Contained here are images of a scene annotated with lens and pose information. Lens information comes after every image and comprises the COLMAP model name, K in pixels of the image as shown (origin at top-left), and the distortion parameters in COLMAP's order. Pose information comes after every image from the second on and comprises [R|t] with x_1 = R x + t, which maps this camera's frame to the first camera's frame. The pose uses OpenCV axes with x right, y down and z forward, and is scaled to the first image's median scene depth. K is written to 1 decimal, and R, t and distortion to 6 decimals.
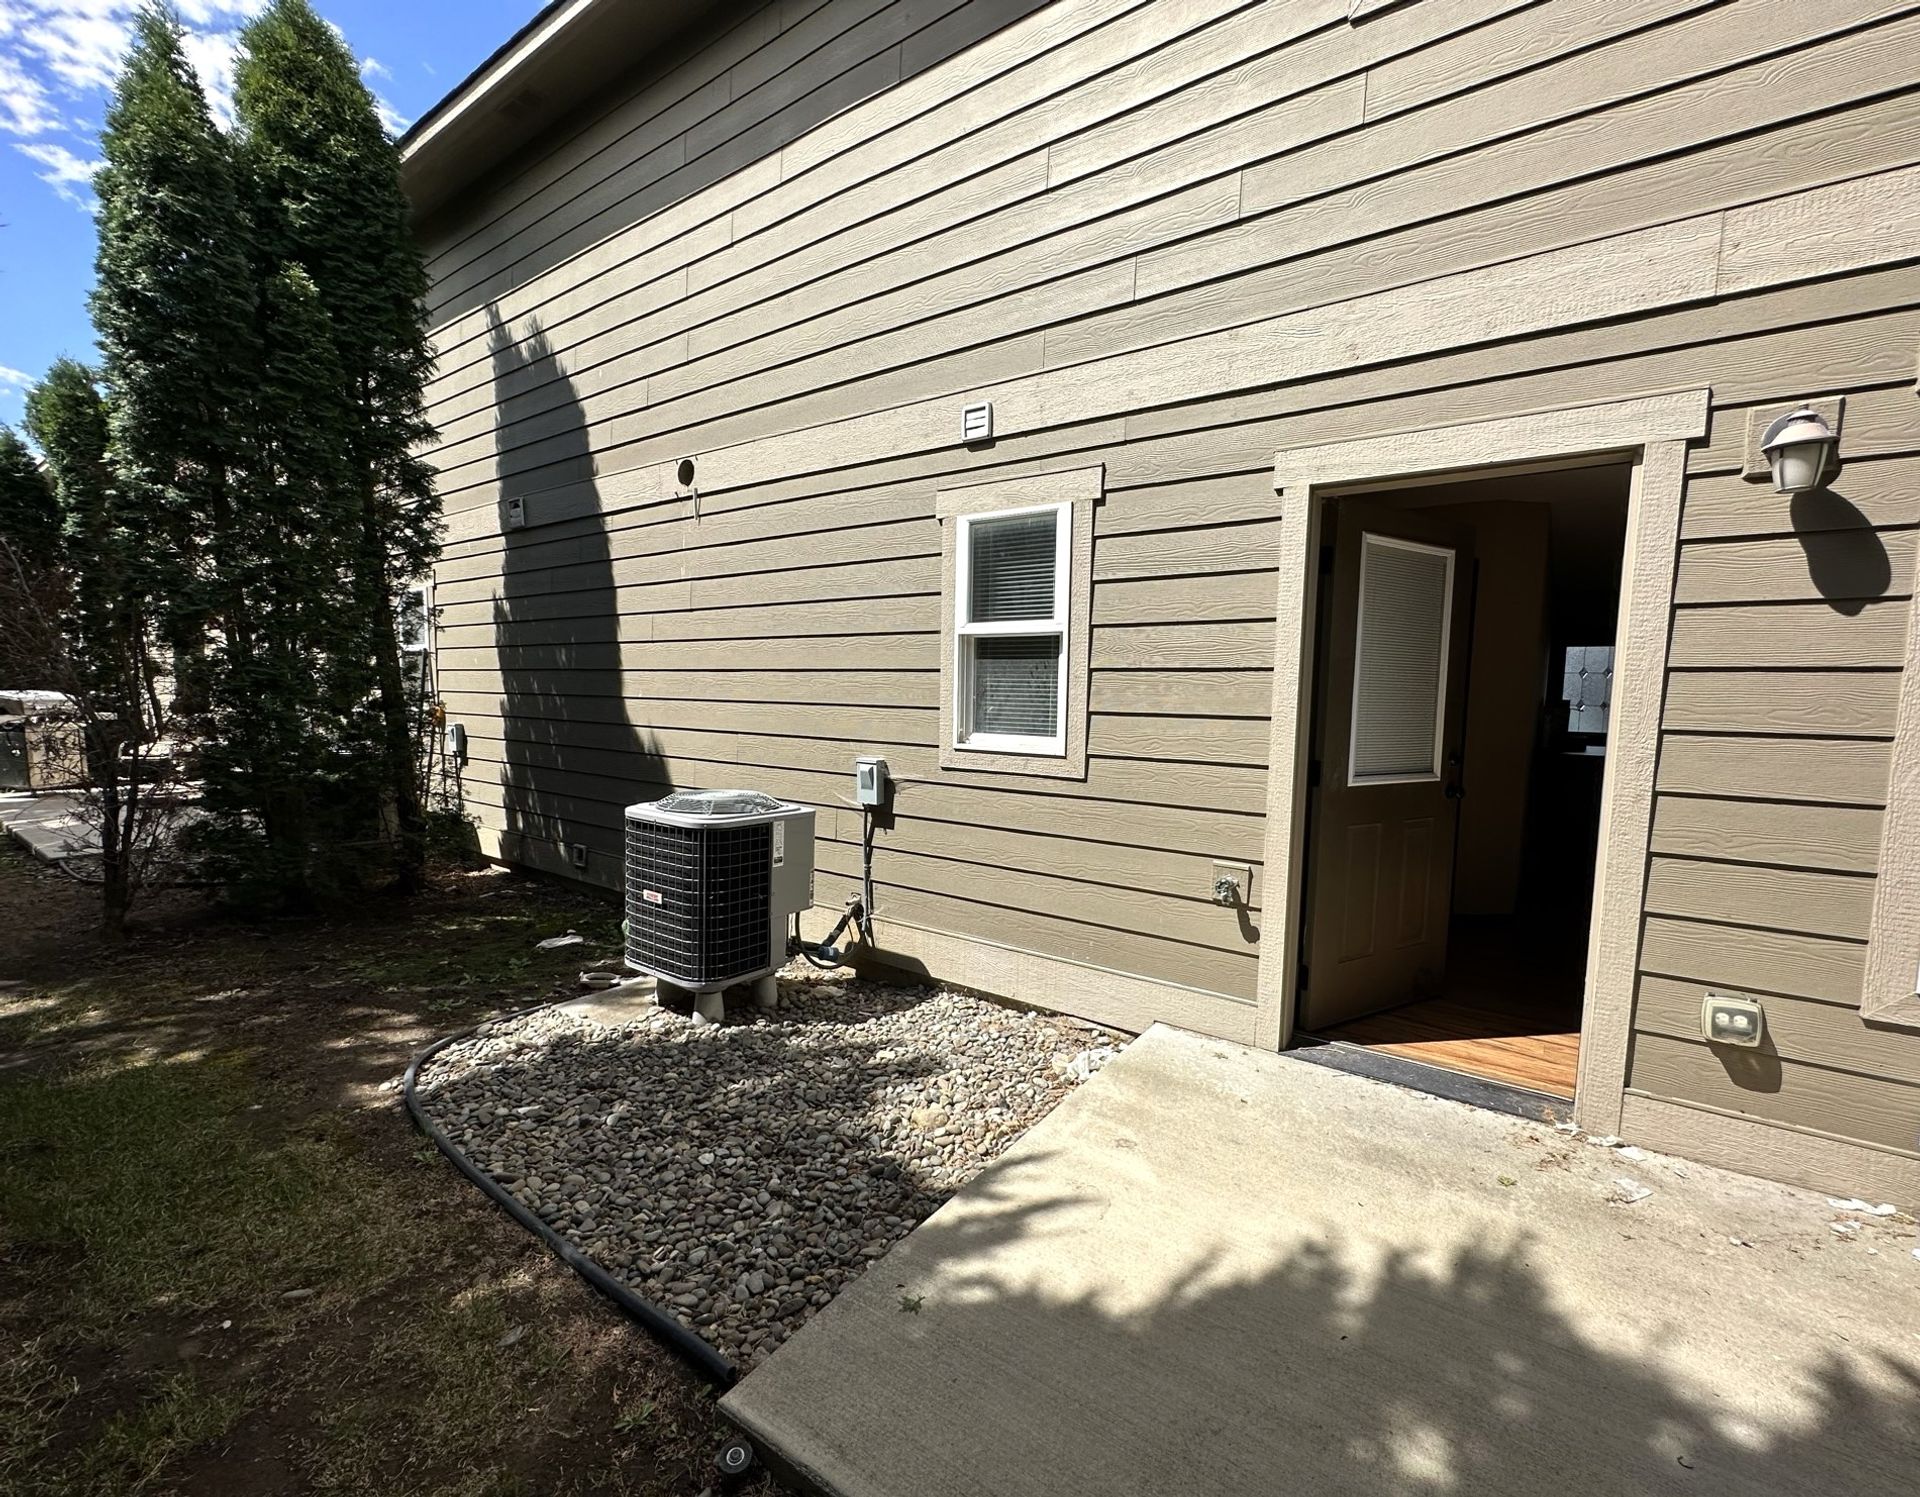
lens RADIAL K [[838.5, 0, 960.0], [0, 838.5, 748.5], [0, 0, 1]] dist [0.000923, 0.000075]
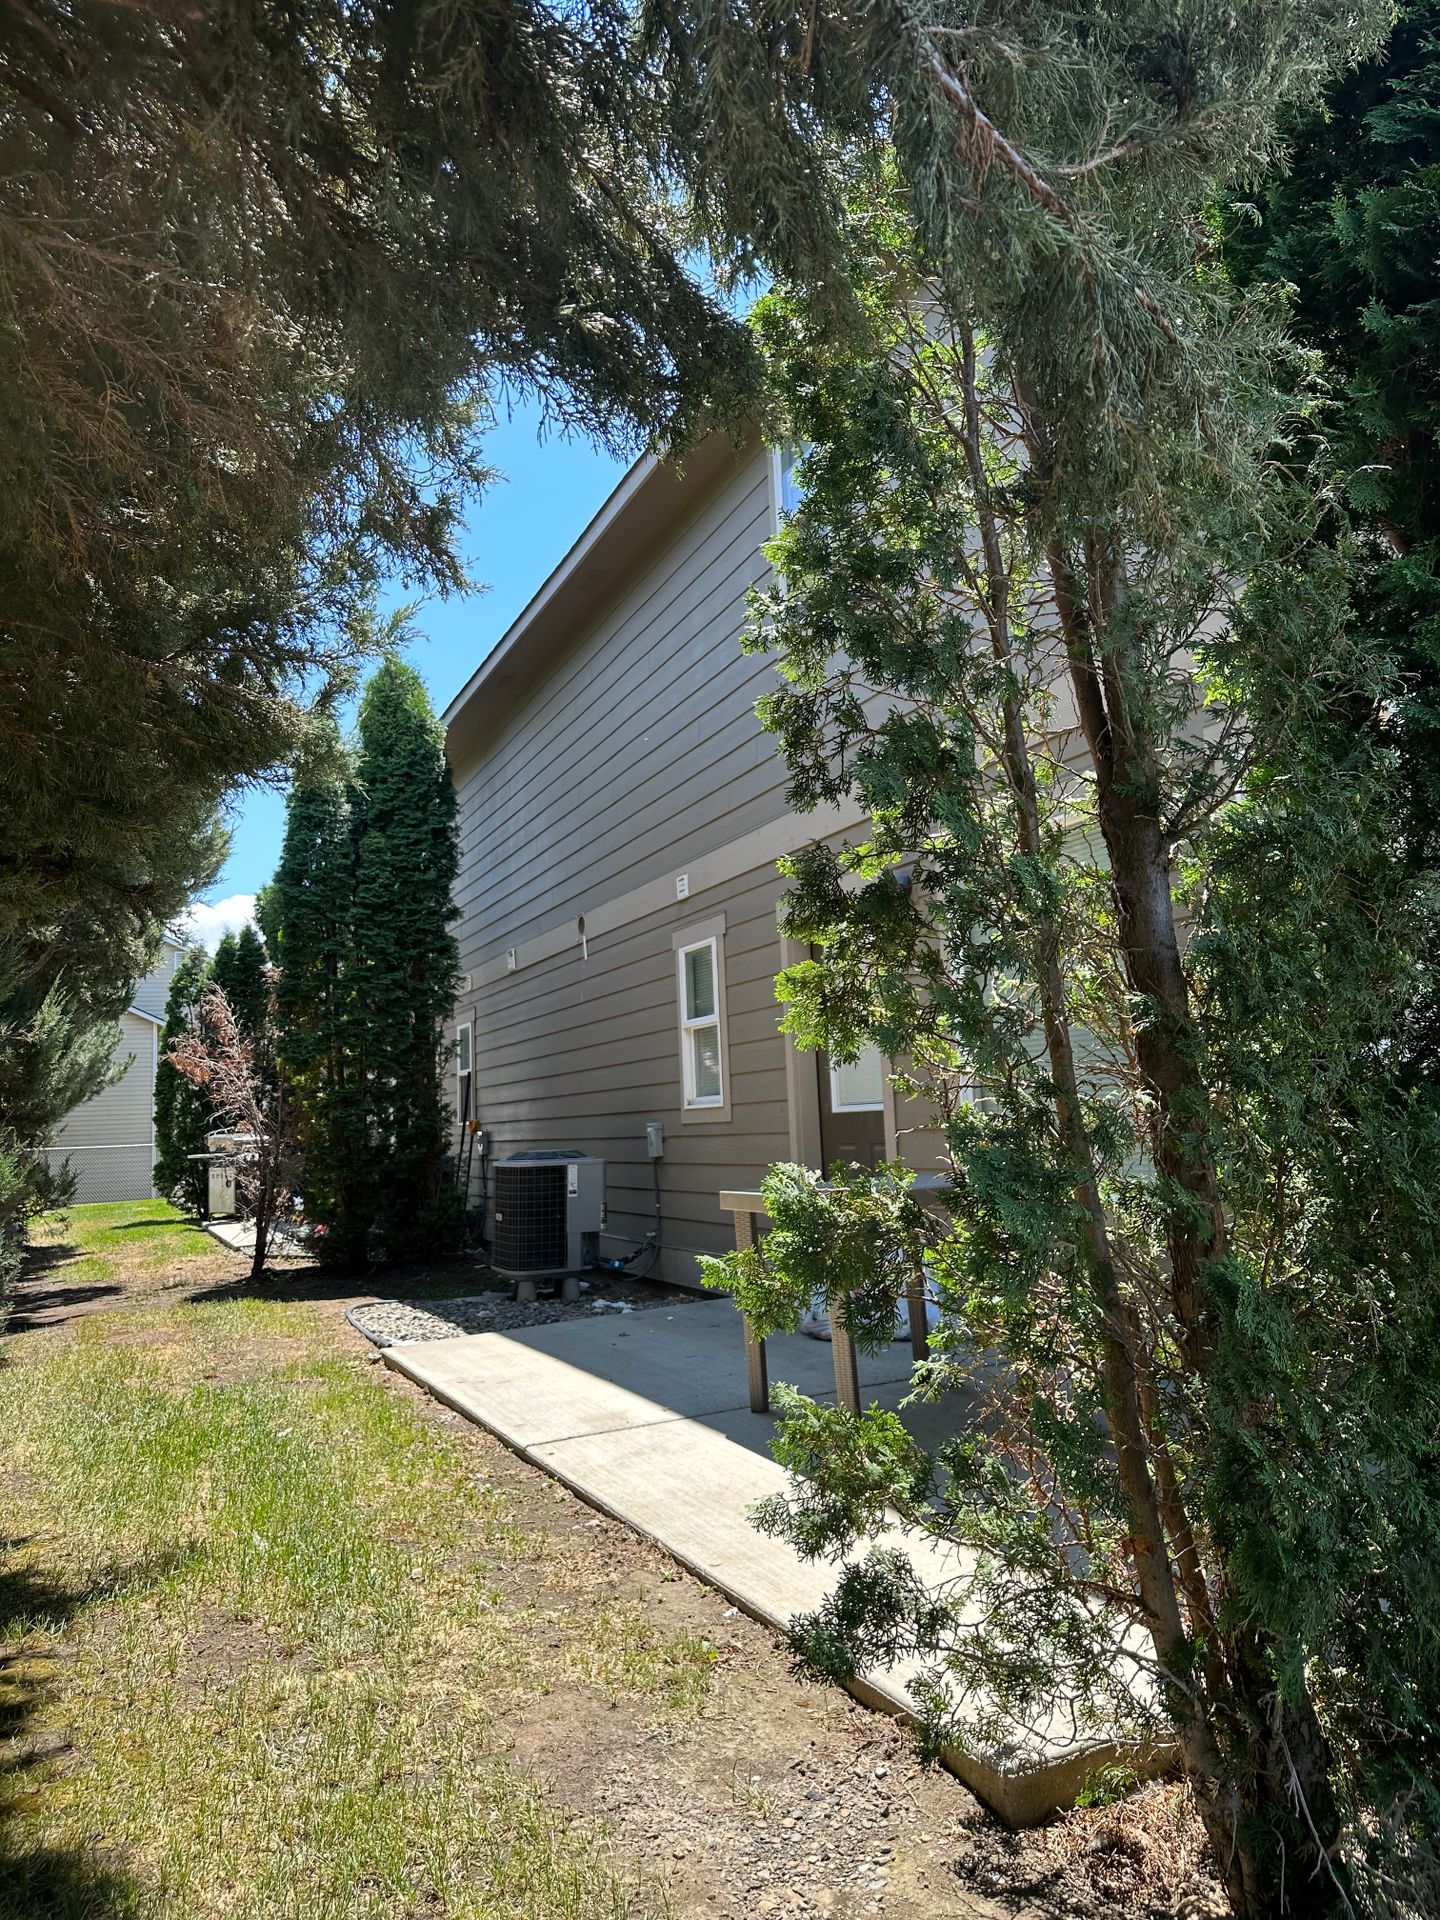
lens RADIAL K [[1337.7, 0, 720.0], [0, 1337.7, 960.0], [0, 0, 1]] dist [-0.000897, -0.000100]
pose [[0.862671, -0.111726, -0.493270, 0.877885], [0.016826, 0.981095, -0.192793, 0.136799], [0.505485, 0.158018, 0.848243, -0.676487]]
